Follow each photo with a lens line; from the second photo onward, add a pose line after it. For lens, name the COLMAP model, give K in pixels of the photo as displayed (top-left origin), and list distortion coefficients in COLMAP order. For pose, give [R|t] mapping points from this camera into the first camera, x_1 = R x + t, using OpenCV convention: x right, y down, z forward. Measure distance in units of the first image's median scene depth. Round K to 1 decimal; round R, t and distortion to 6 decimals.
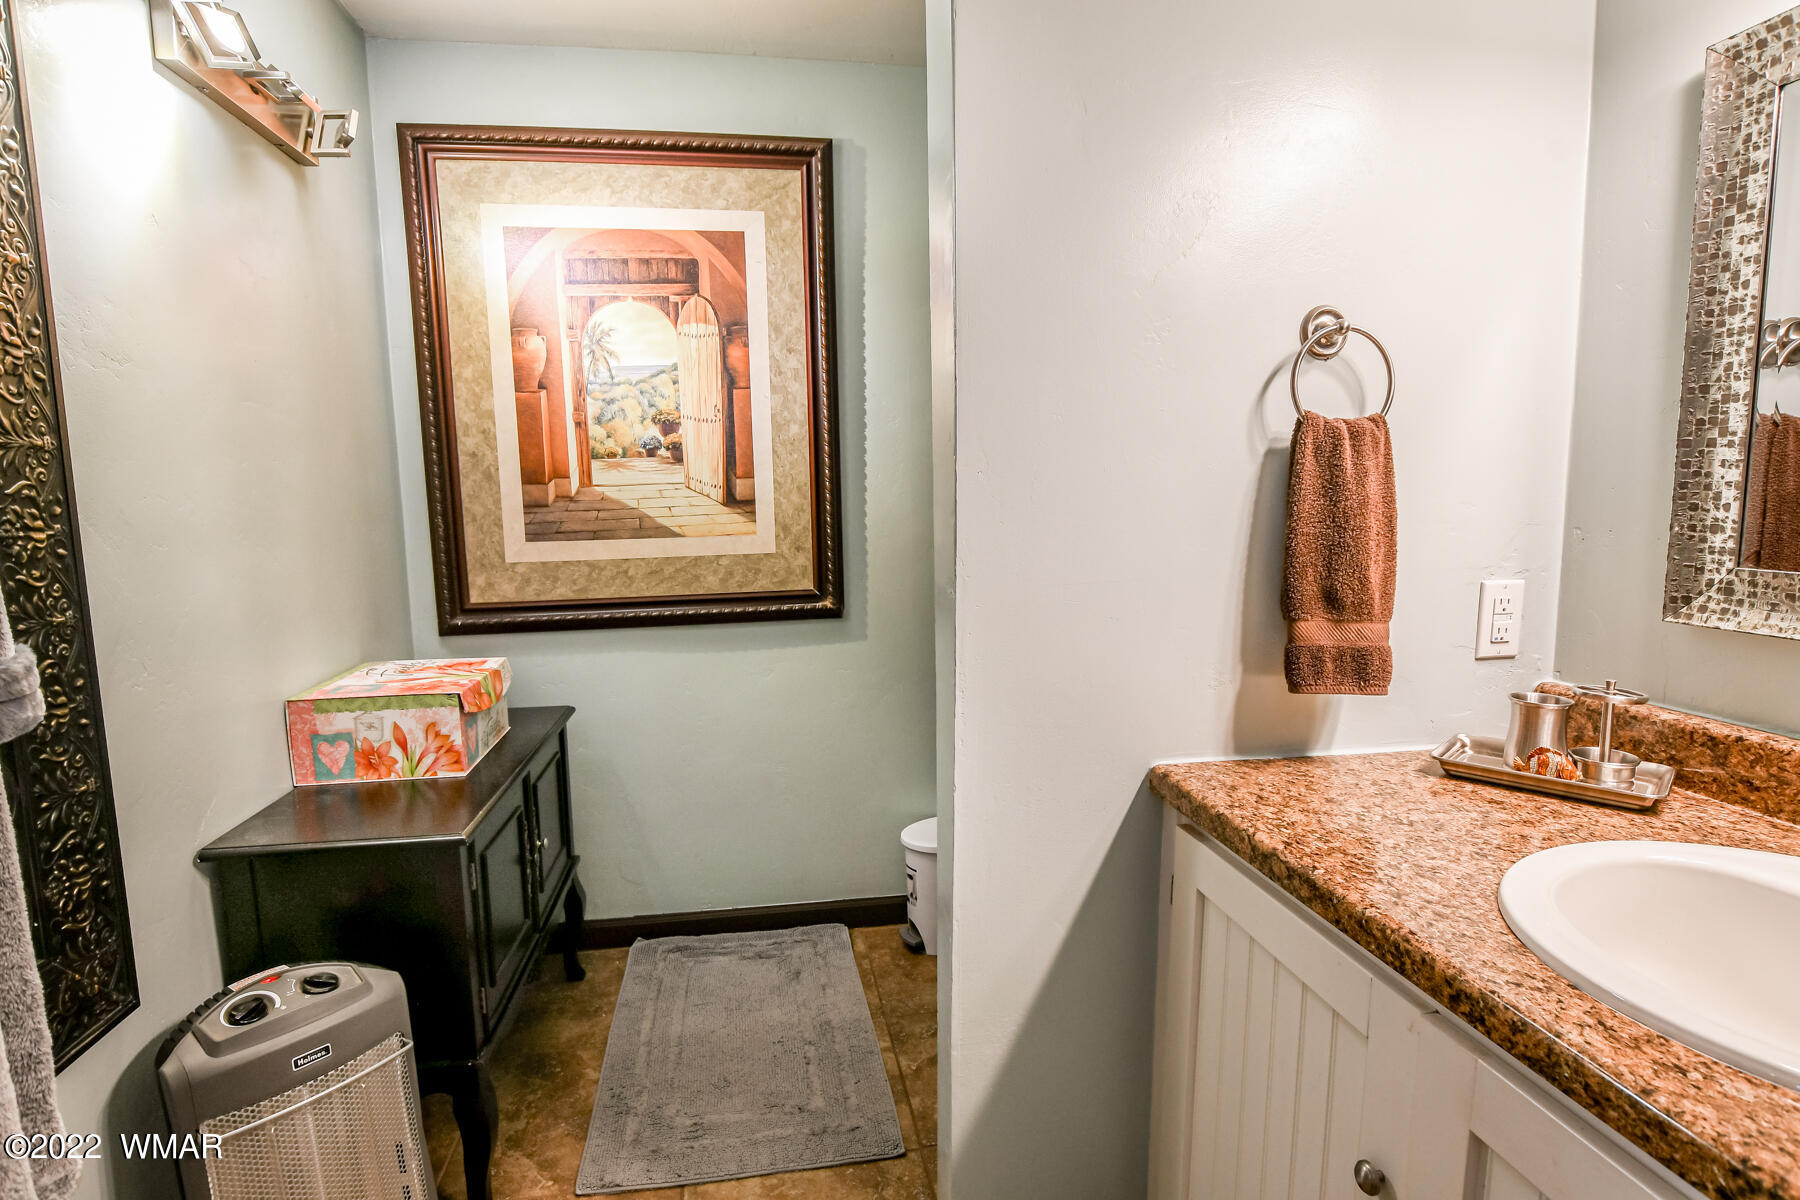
lens RADIAL K [[901.2, 0, 887.8], [0, 901.2, 602.0], [0, 0, 1]] dist [-0.003293, -0.000921]
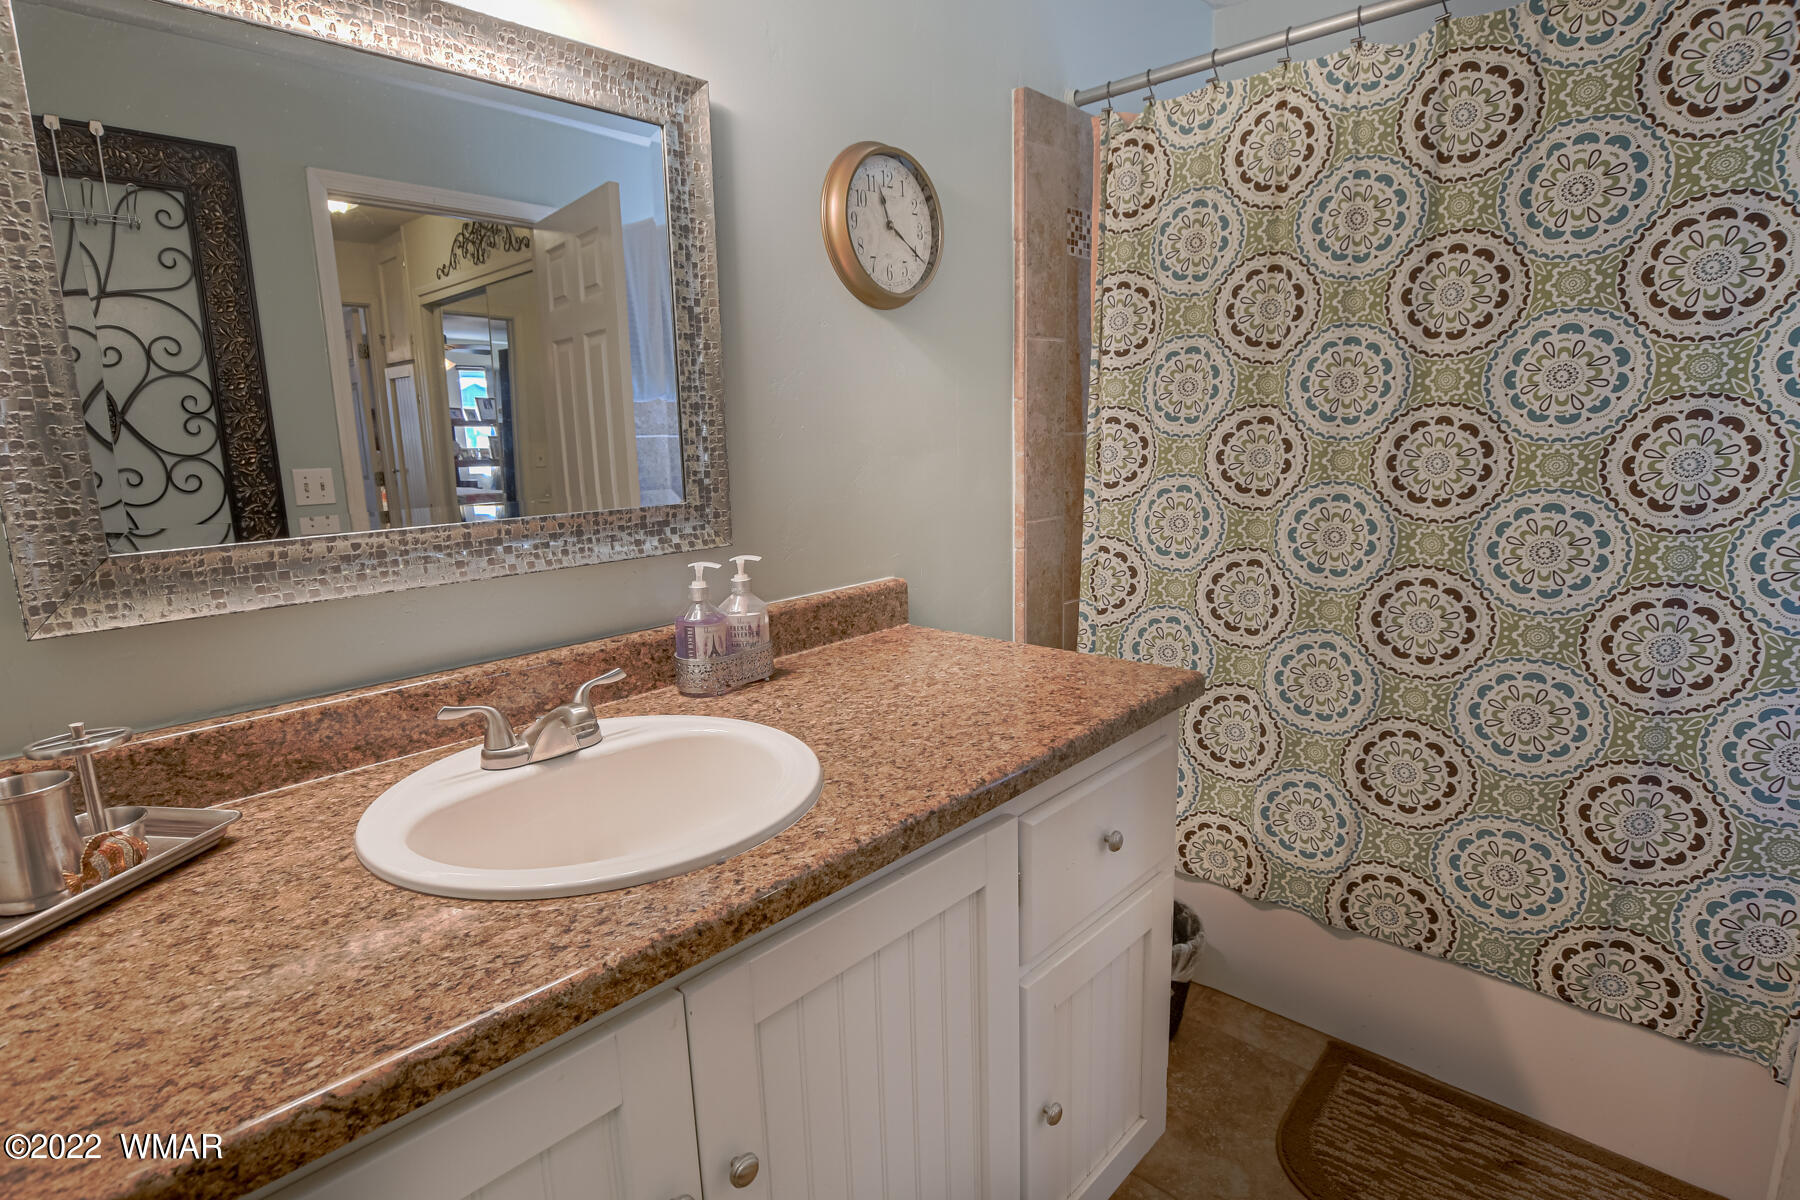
lens RADIAL K [[901.2, 0, 887.8], [0, 901.2, 602.0], [0, 0, 1]] dist [-0.003293, -0.000921]
pose [[-0.597673, -0.122118, 0.792385, -0.199812], [0.132886, 0.959573, 0.248116, -0.124803], [-0.790651, 0.253589, -0.557283, 1.031047]]
